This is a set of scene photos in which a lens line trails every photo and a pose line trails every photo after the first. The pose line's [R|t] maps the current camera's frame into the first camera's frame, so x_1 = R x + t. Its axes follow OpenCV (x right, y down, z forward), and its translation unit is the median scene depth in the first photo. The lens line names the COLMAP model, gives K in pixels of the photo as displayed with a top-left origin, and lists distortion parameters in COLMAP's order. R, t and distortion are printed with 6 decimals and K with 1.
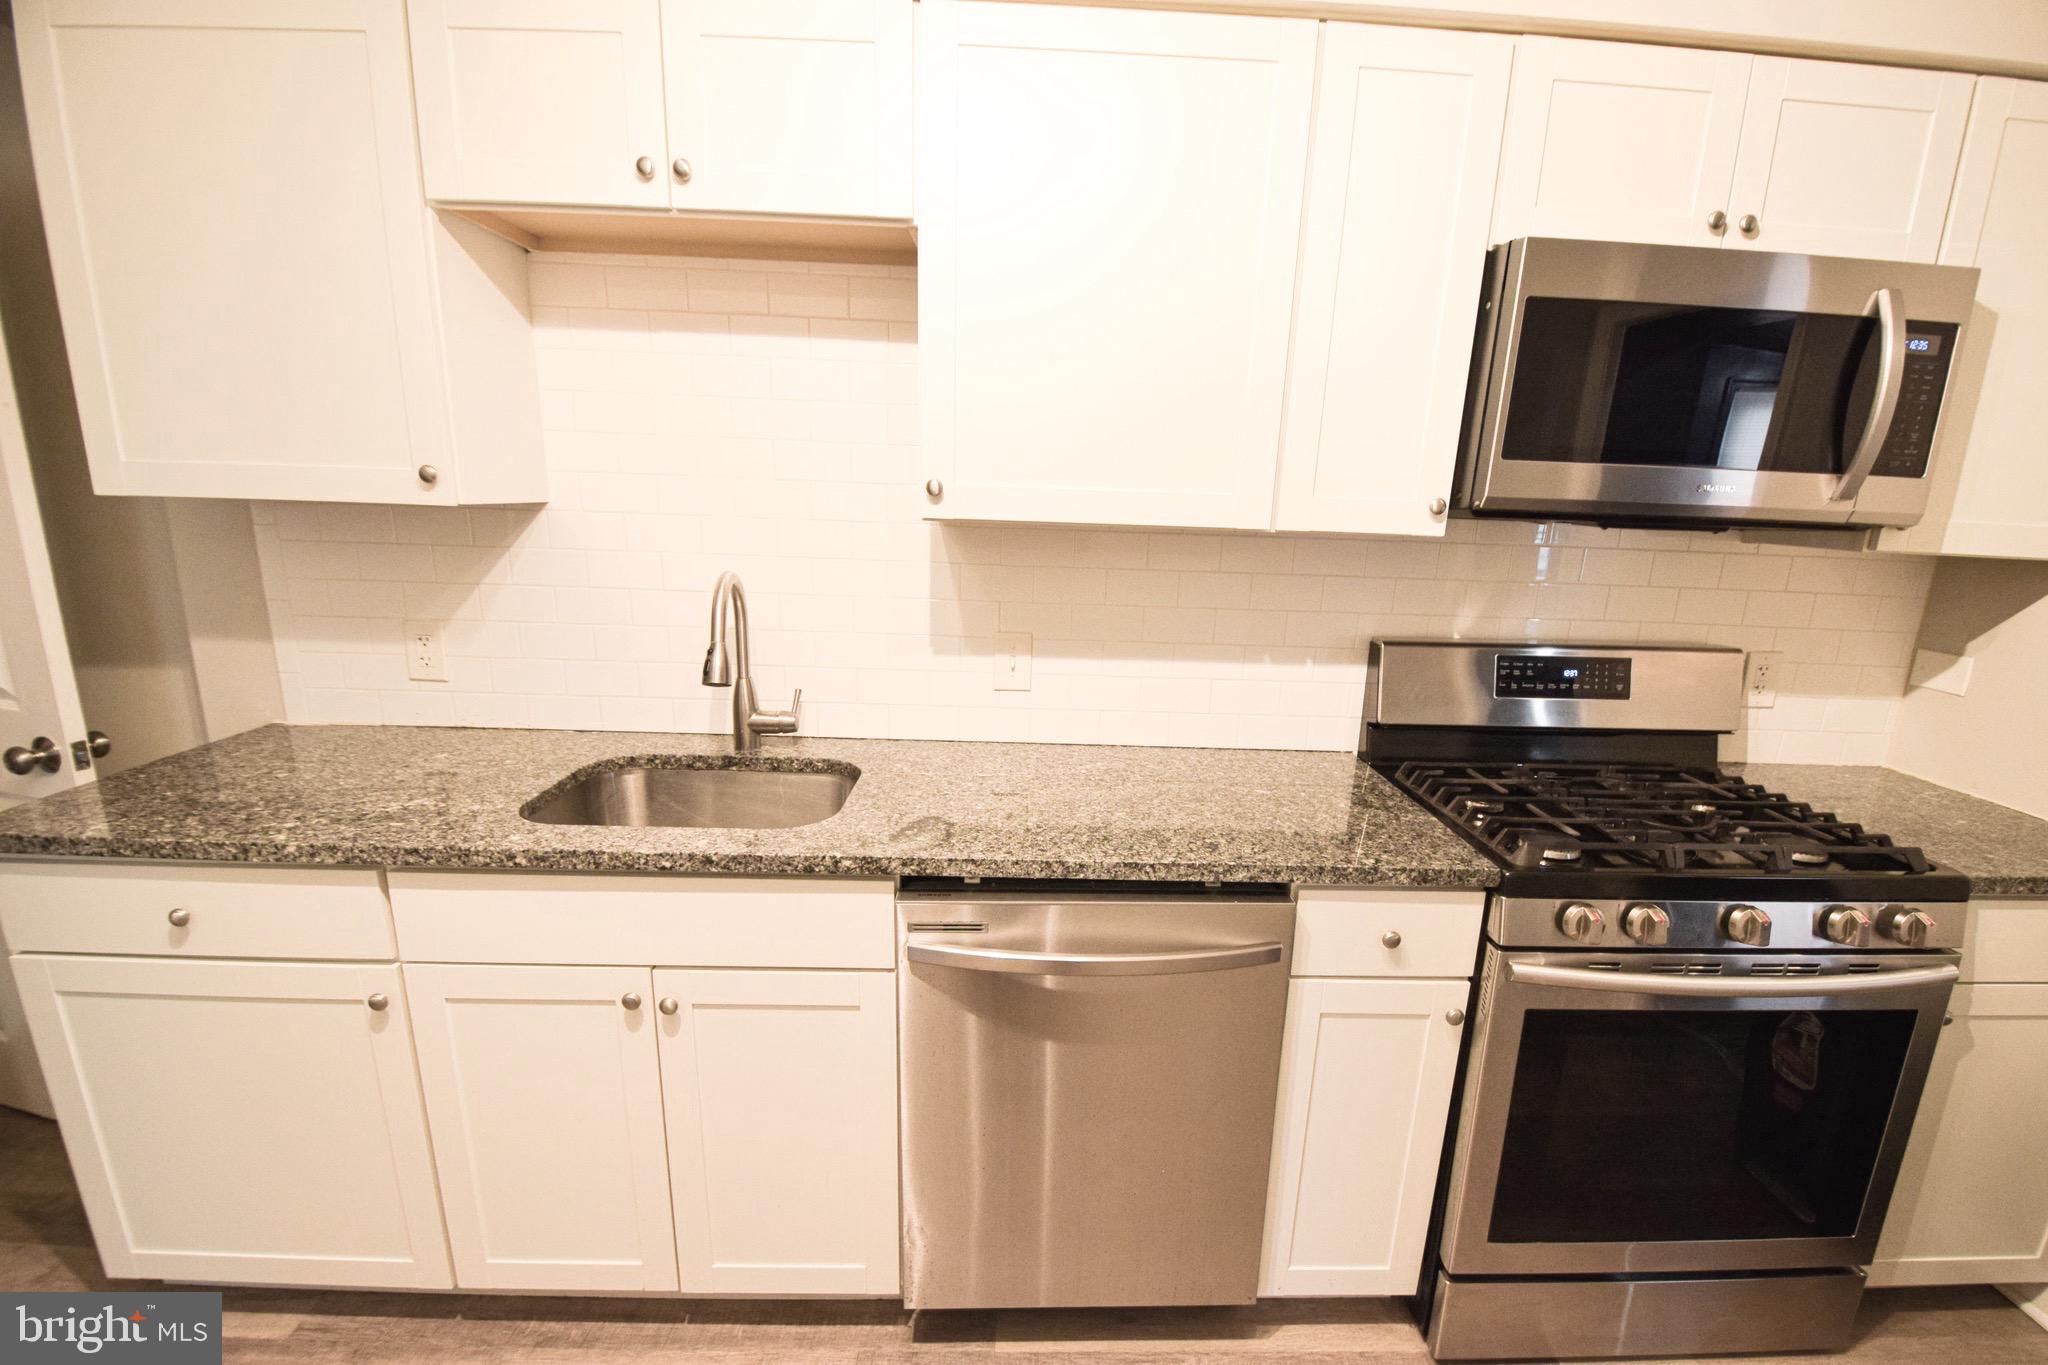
lens RADIAL K [[889.4, 0, 1051.1], [0, 889.4, 720.1], [0, 0, 1]] dist [0.013899, -0.021668]
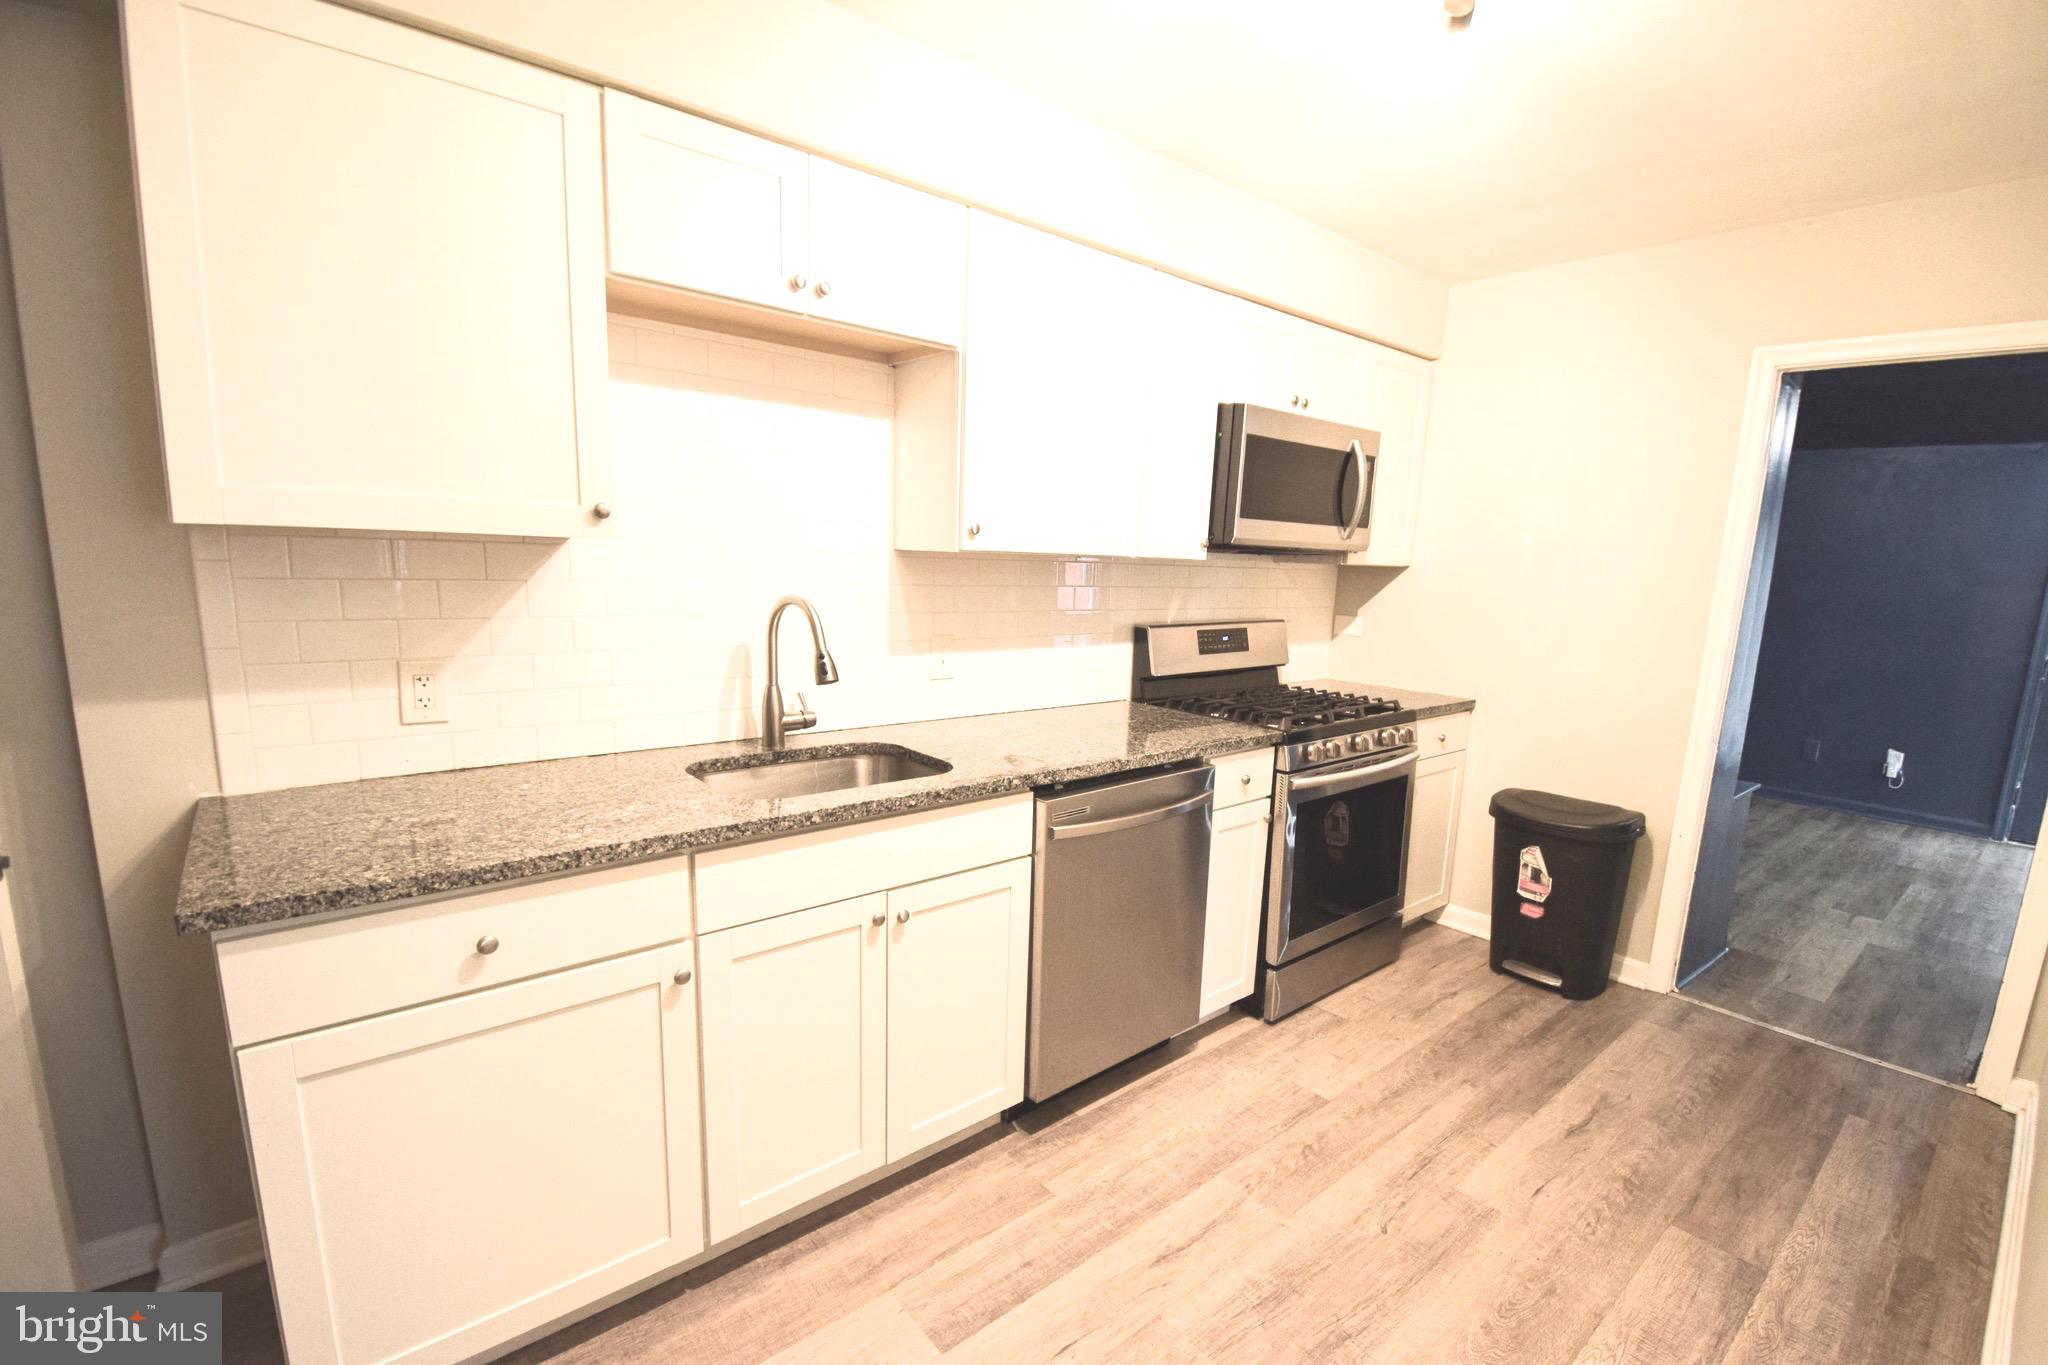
lens RADIAL K [[903.0, 0, 1049.0], [0, 903.0, 722.4], [0, 0, 1]] dist [0.009749, -0.018917]
pose [[0.776752, -0.120685, 0.618136, -1.021677], [0.143319, 0.989590, 0.013114, 0.048039], [-0.613283, 0.078405, 0.785962, -0.202579]]
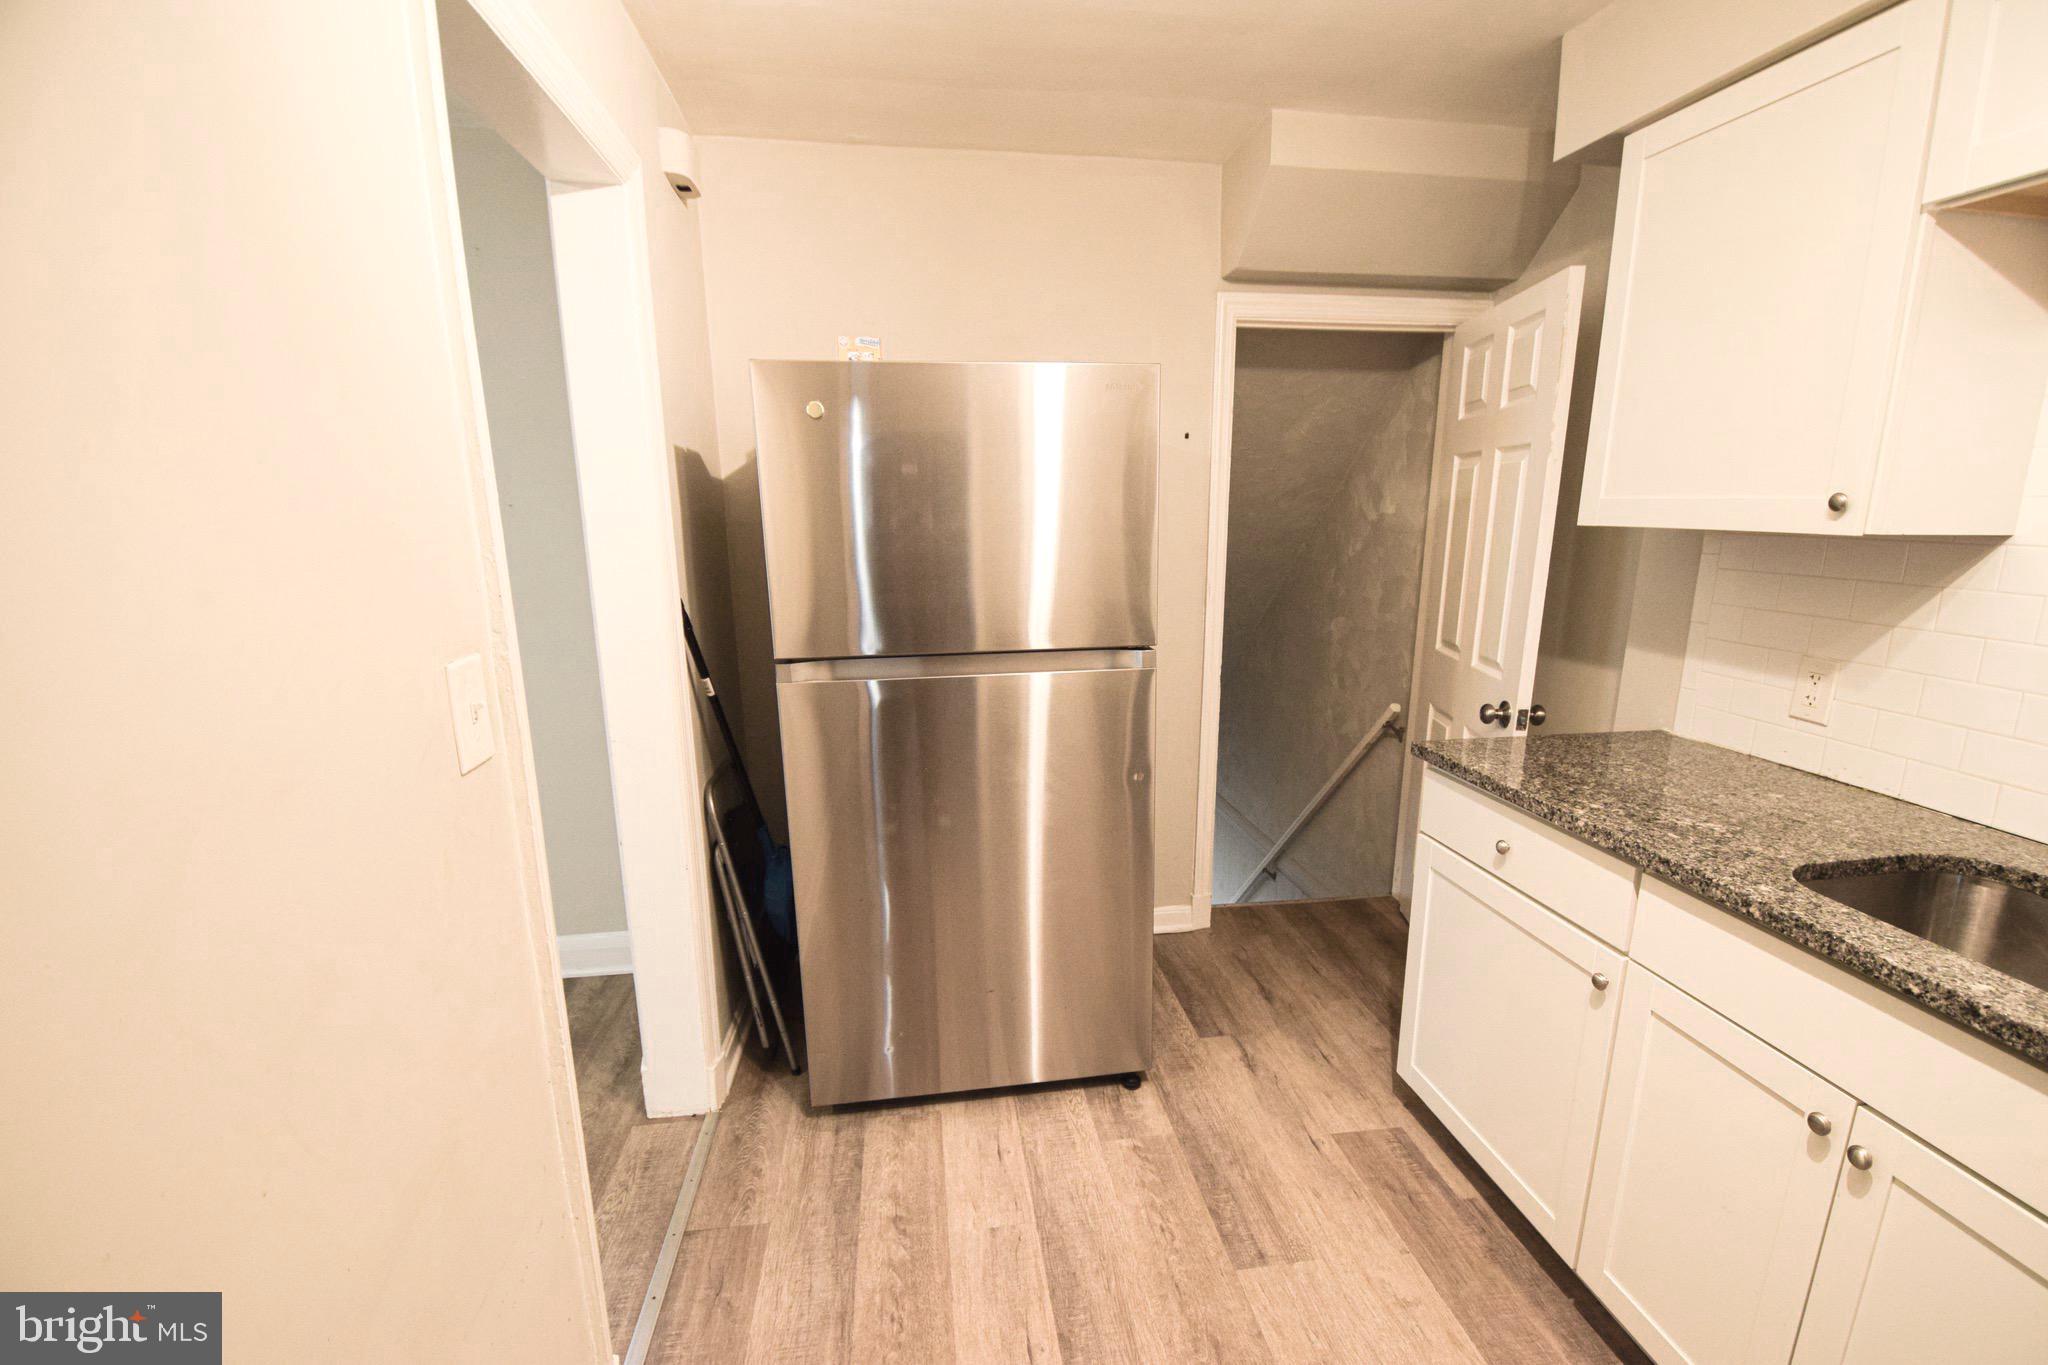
lens RADIAL K [[903.0, 0, 1049.0], [0, 903.0, 722.4], [0, 0, 1]] dist [0.009749, -0.018917]
pose [[0.127236, 0.193635, -0.972788, 0.171883], [-0.237999, 0.958067, 0.159576, -0.005280], [0.962895, 0.211218, 0.167986, 0.085178]]
